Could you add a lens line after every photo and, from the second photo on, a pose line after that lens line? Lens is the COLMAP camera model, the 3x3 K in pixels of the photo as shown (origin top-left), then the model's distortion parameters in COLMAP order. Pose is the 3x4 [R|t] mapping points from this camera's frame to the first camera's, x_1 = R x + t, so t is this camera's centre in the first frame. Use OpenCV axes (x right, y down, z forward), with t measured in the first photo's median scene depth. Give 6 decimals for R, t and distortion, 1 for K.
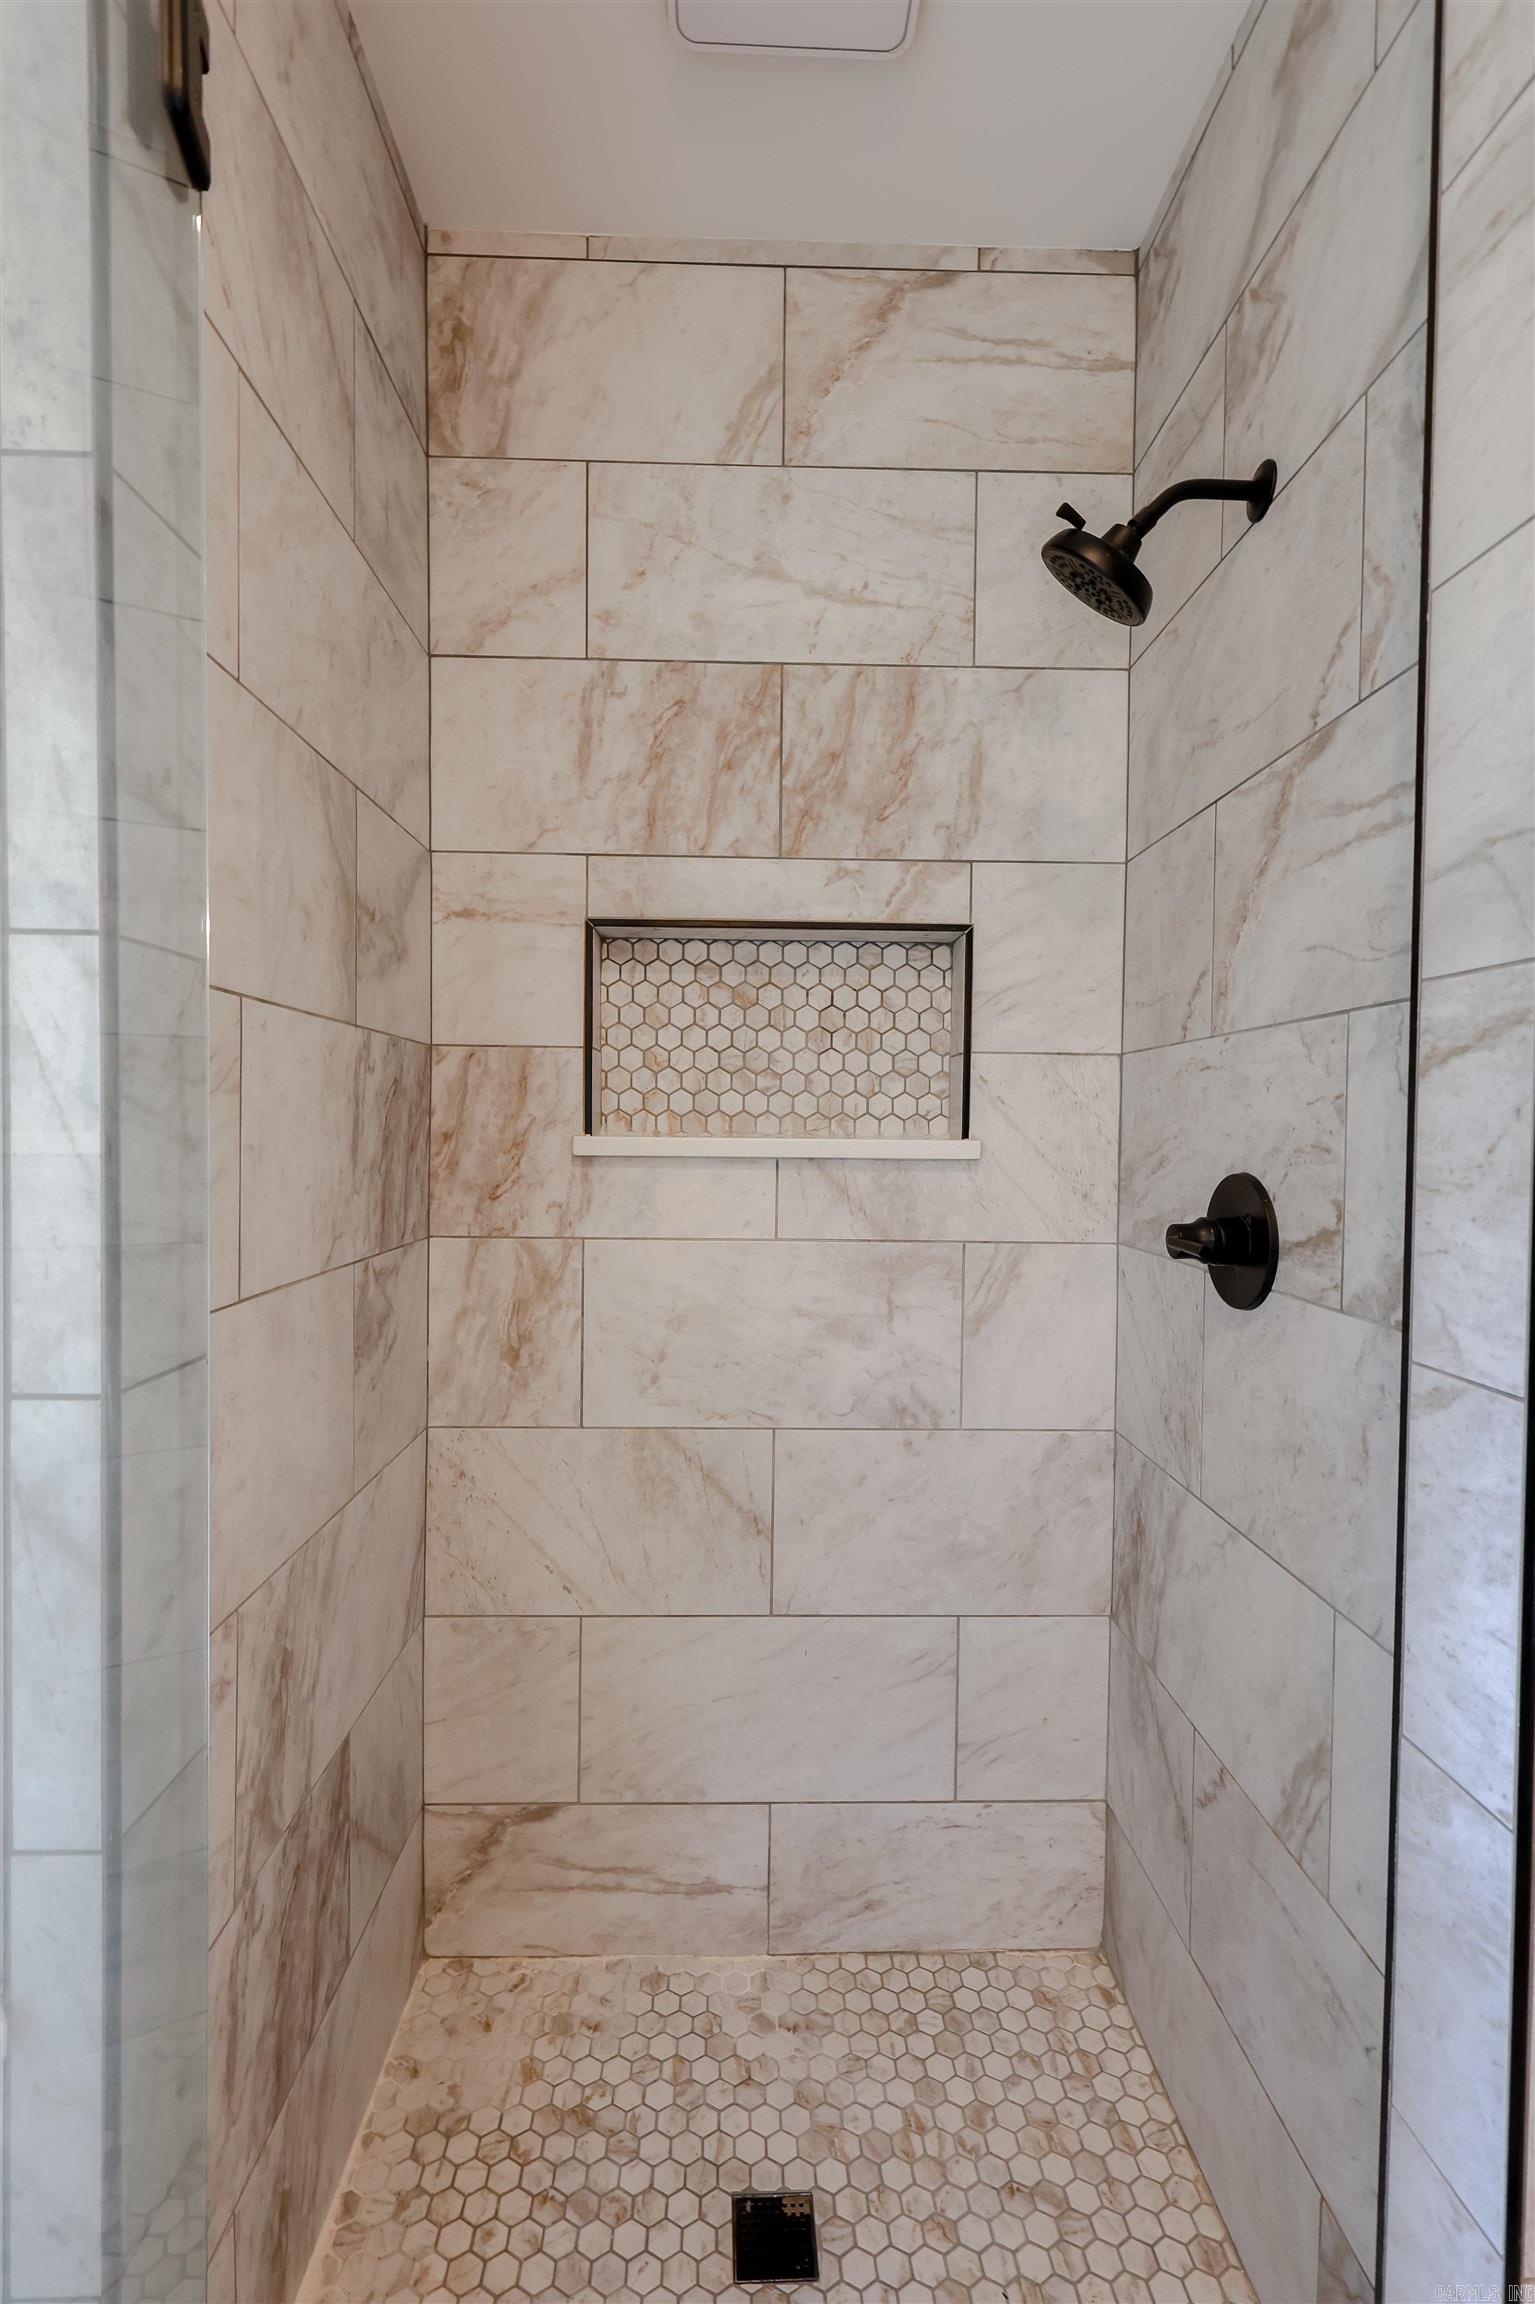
lens RADIAL K [[1022.3, 0, 767.5], [0, 1022.3, 1152.0], [0, 0, 1]] dist [-0.000290, -0.000571]
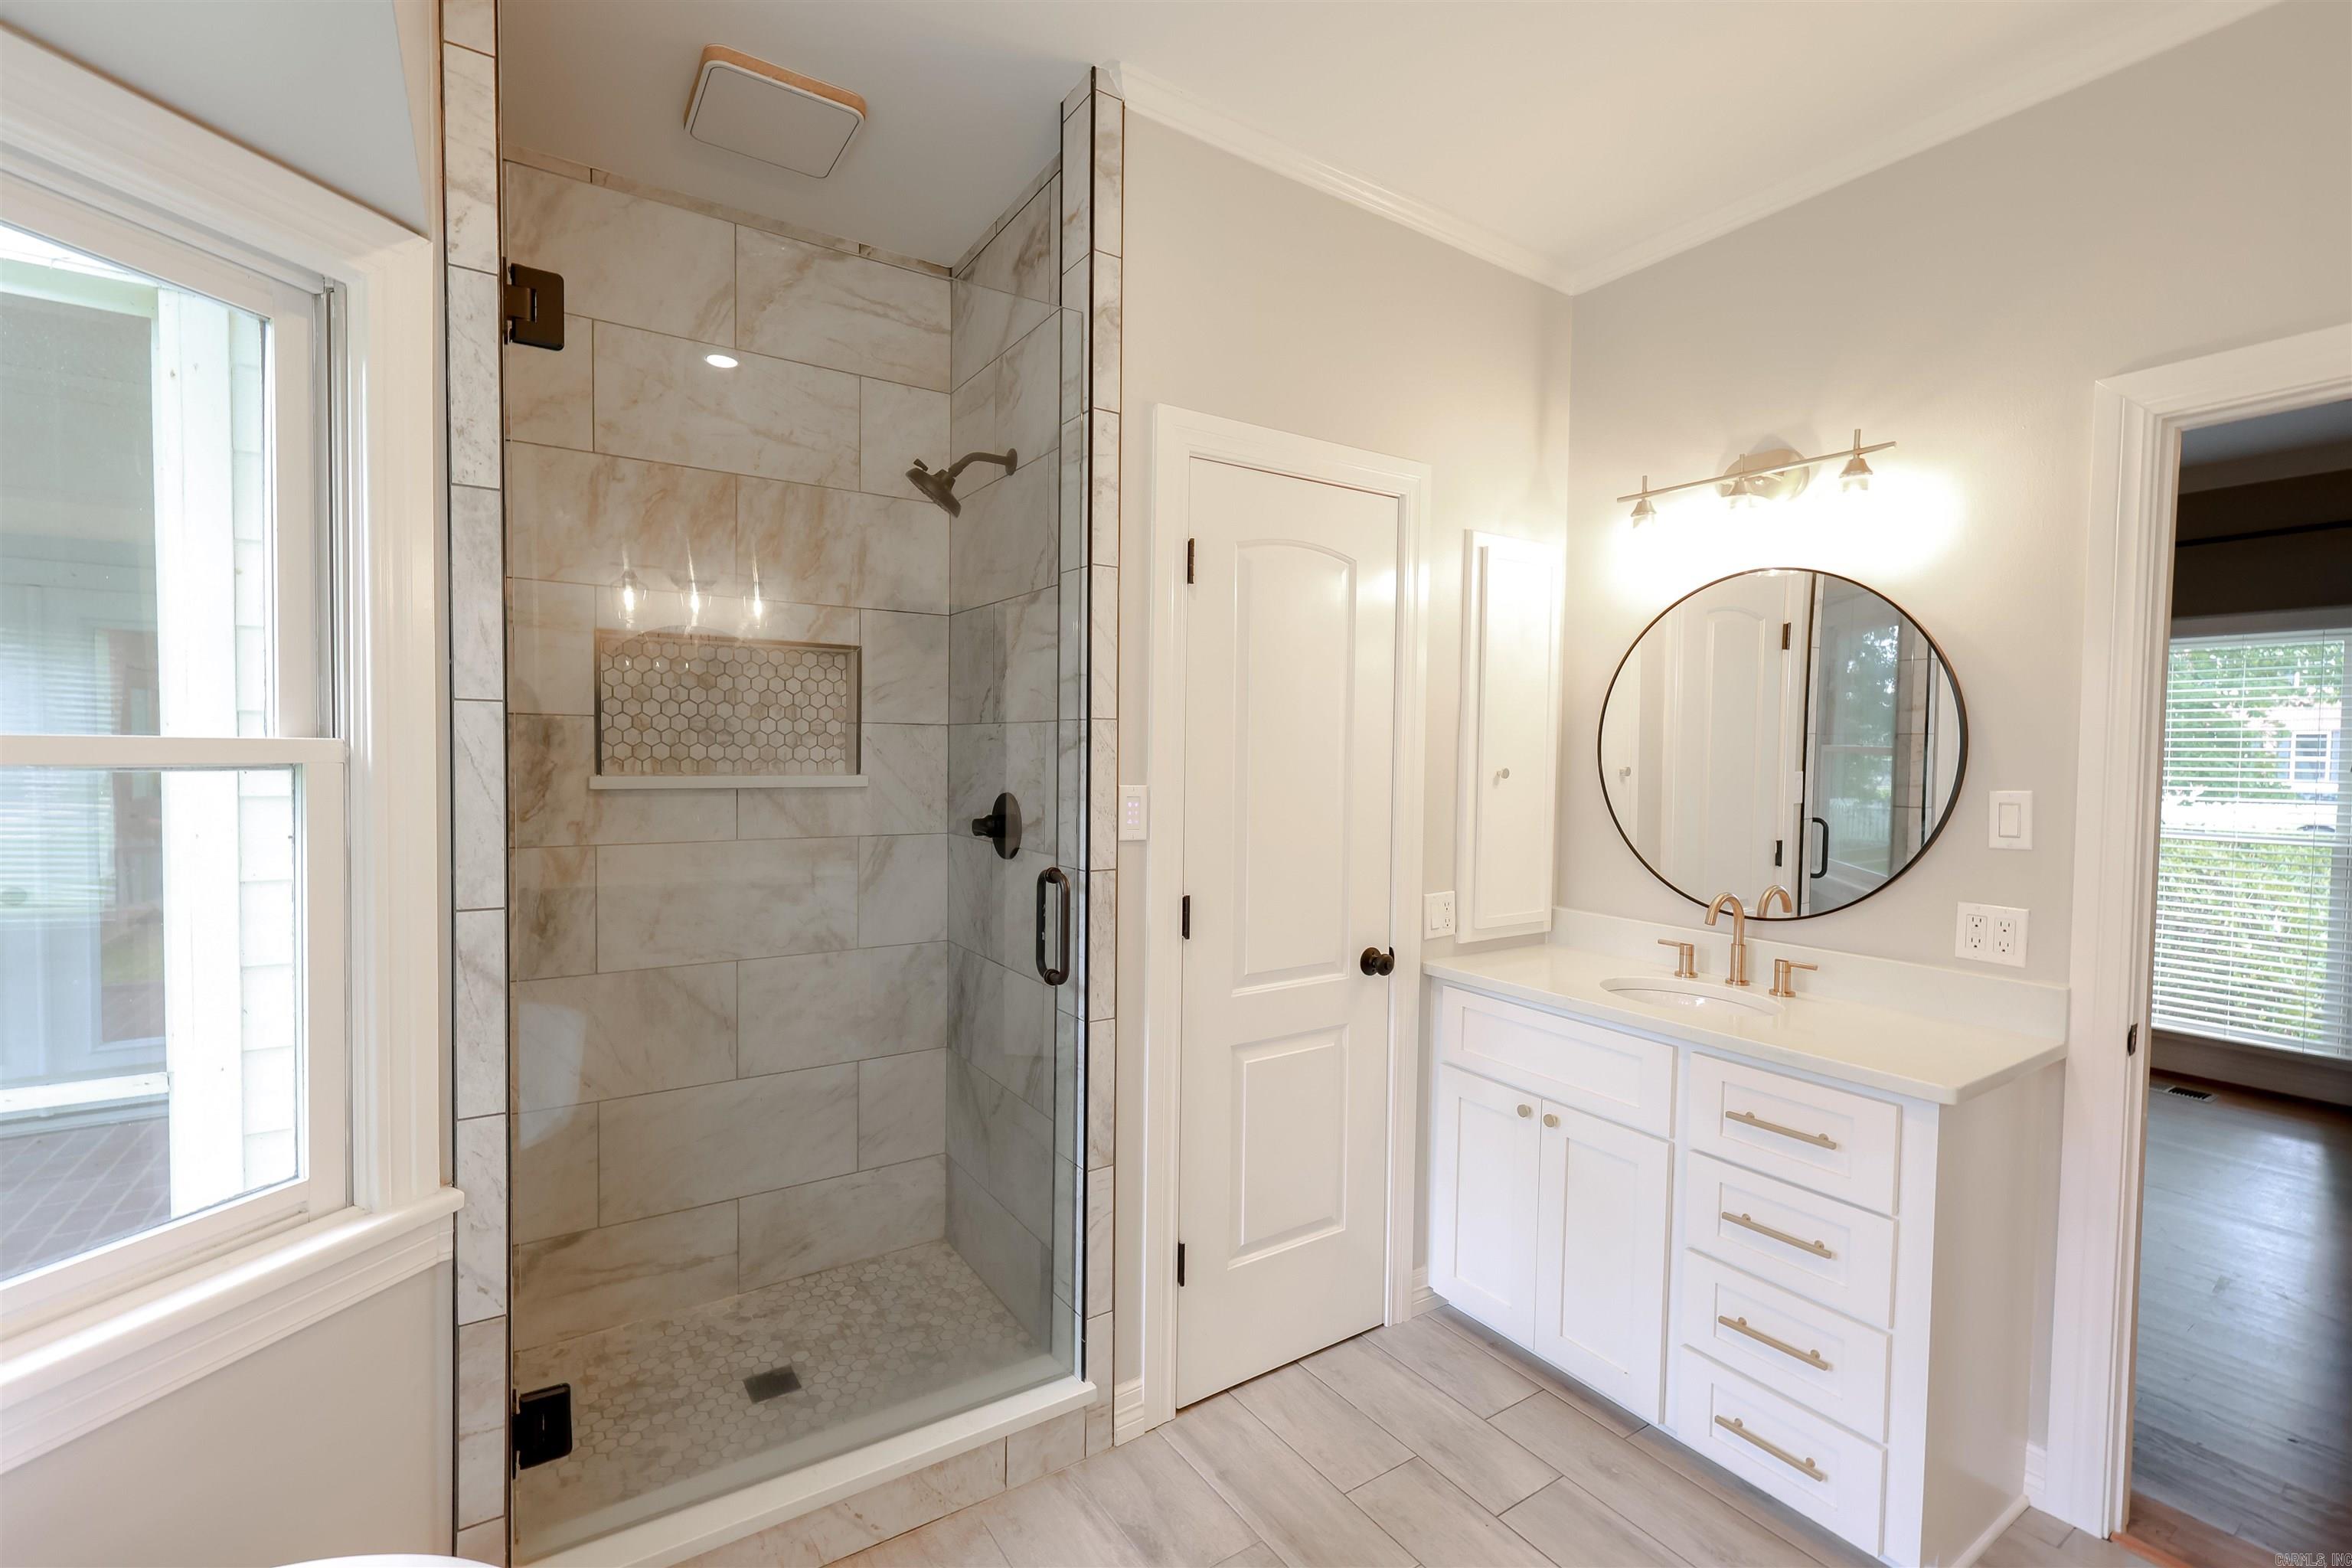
lens RADIAL K [[1016.8, 0, 1180.1], [0, 1016.8, 783.3], [0, 0, 1]] dist [0.000645, -0.000203]
pose [[0.849313, -0.017778, 0.527591, -0.239436], [0.008770, 0.999770, 0.019572, -0.026708], [-0.527817, -0.011995, 0.849273, -0.694578]]
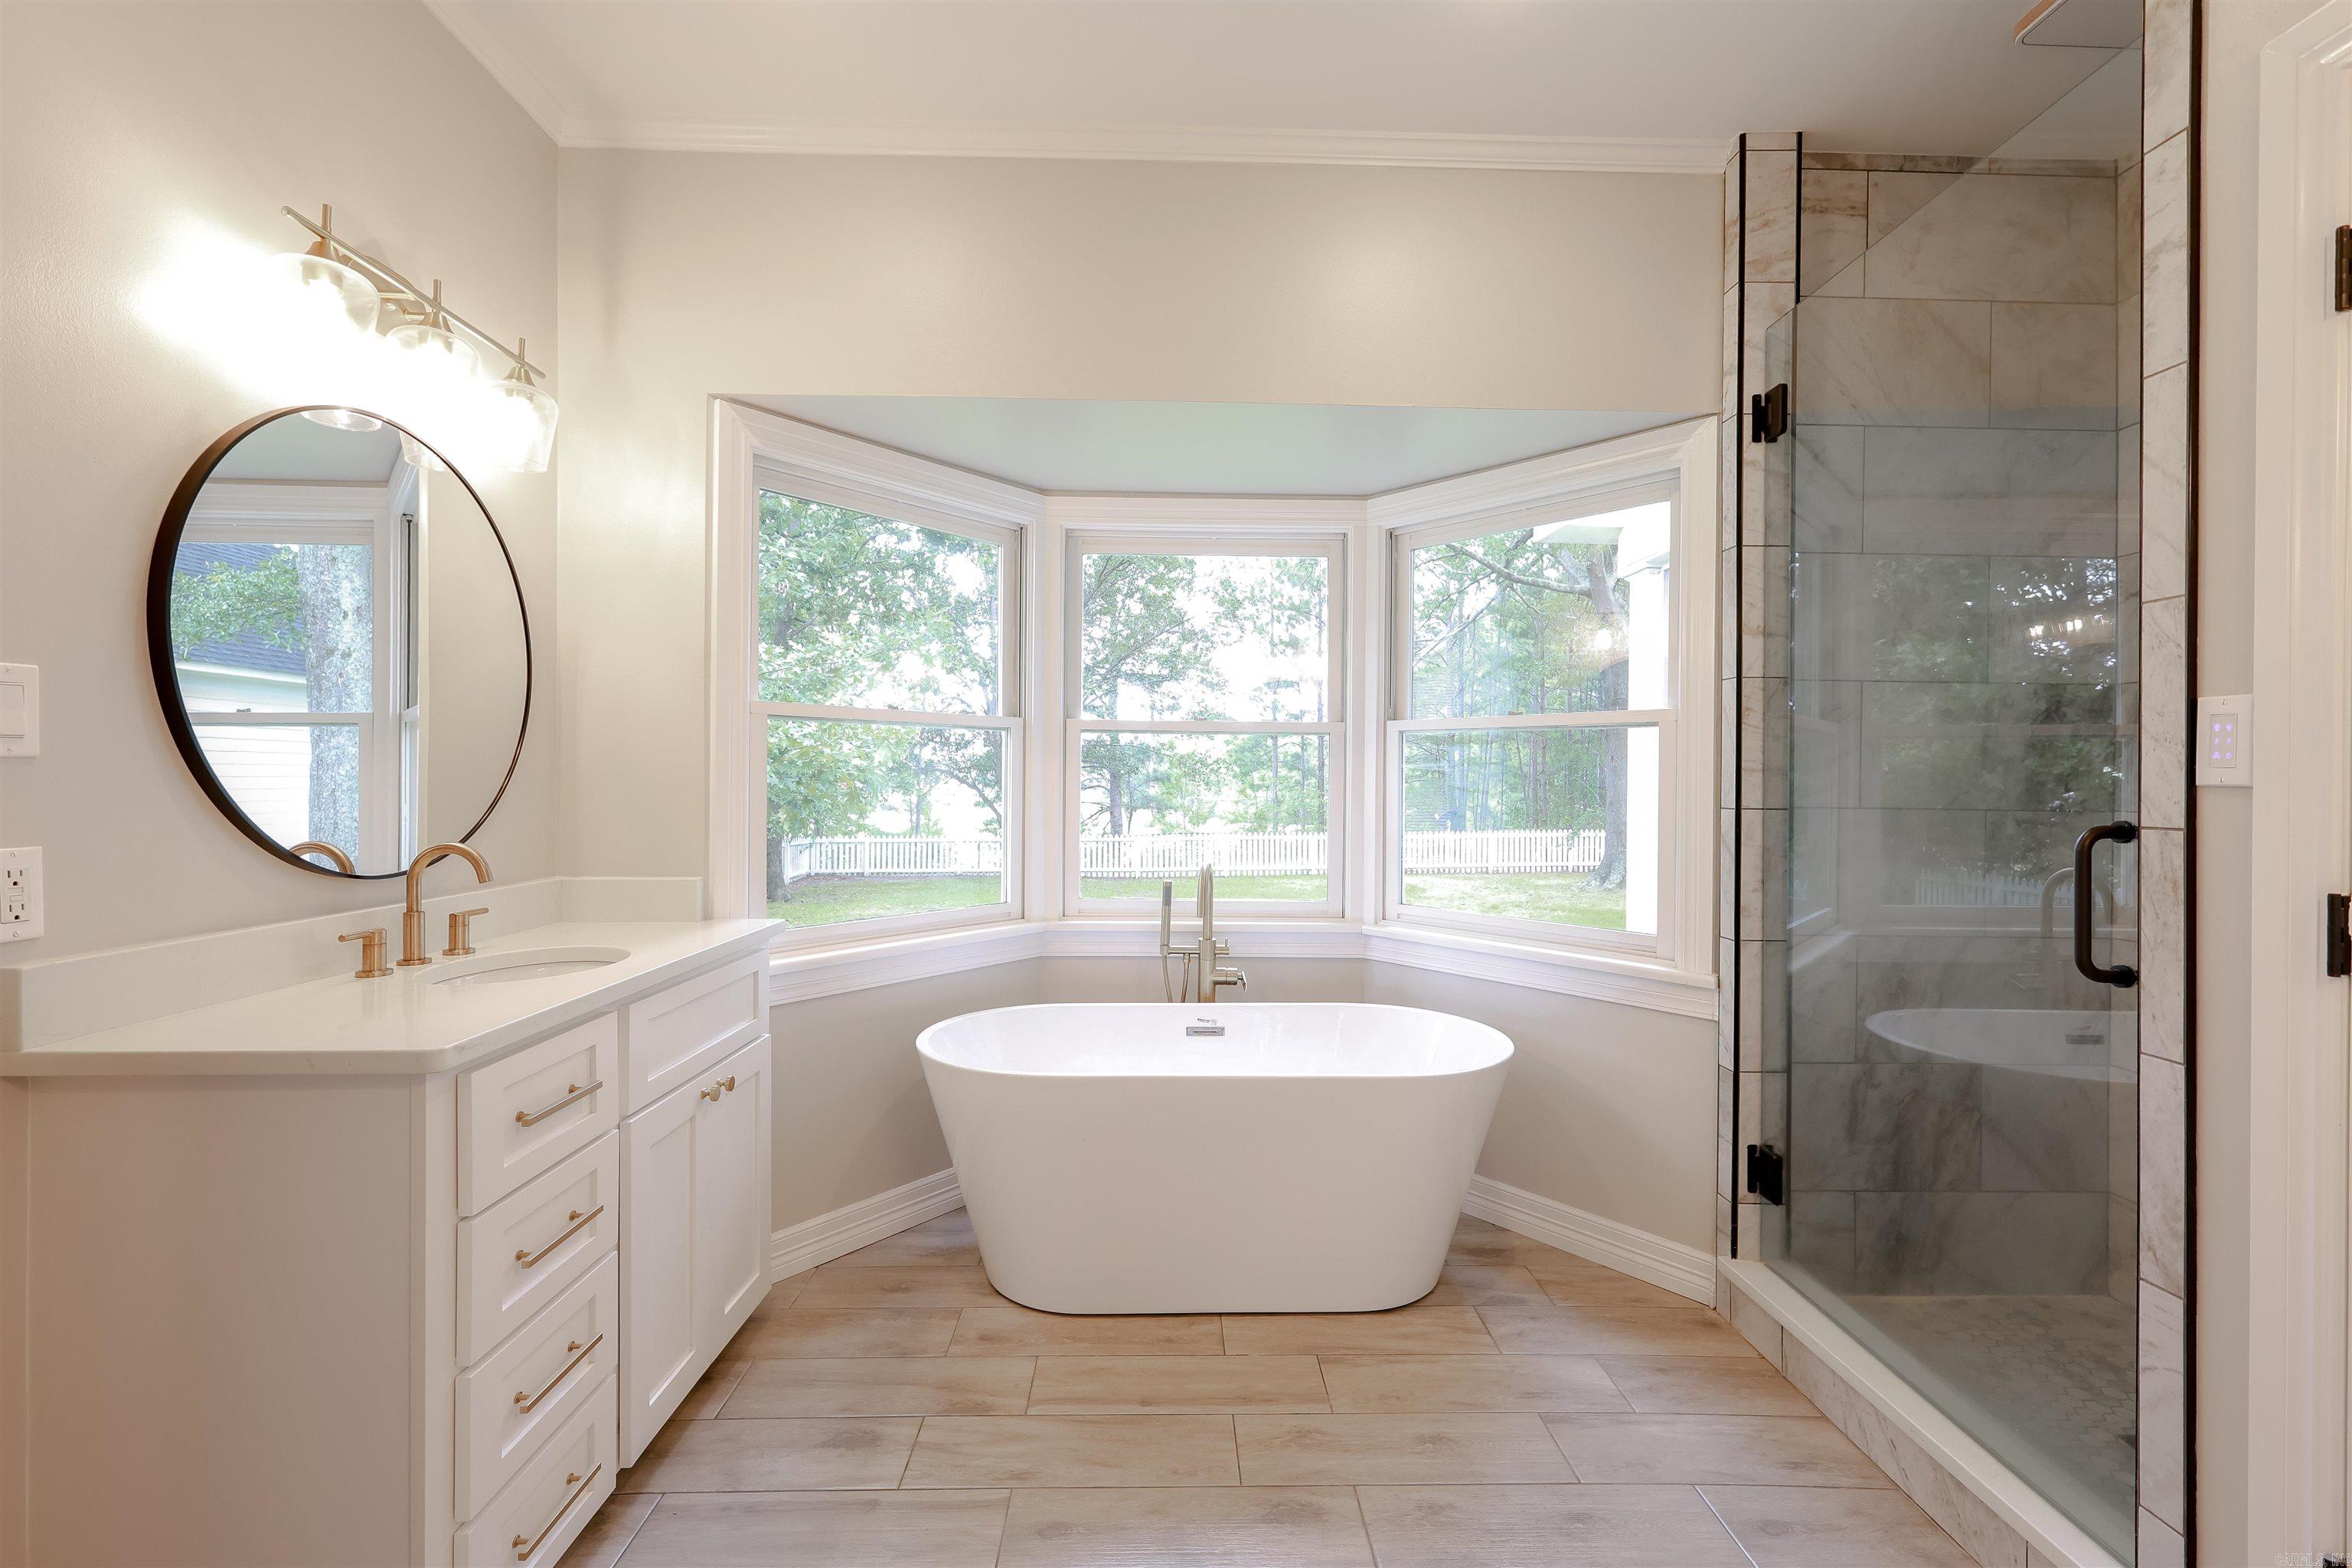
lens RADIAL K [[1016.8, 0, 1180.1], [0, 1016.8, 783.3], [0, 0, 1]] dist [0.000645, -0.000203]
pose [[-0.008023, -0.010033, -0.999917, 1.182012], [-0.034114, 0.999370, -0.009754, 0.103403], [0.999386, 0.034033, -0.008360, -0.370554]]
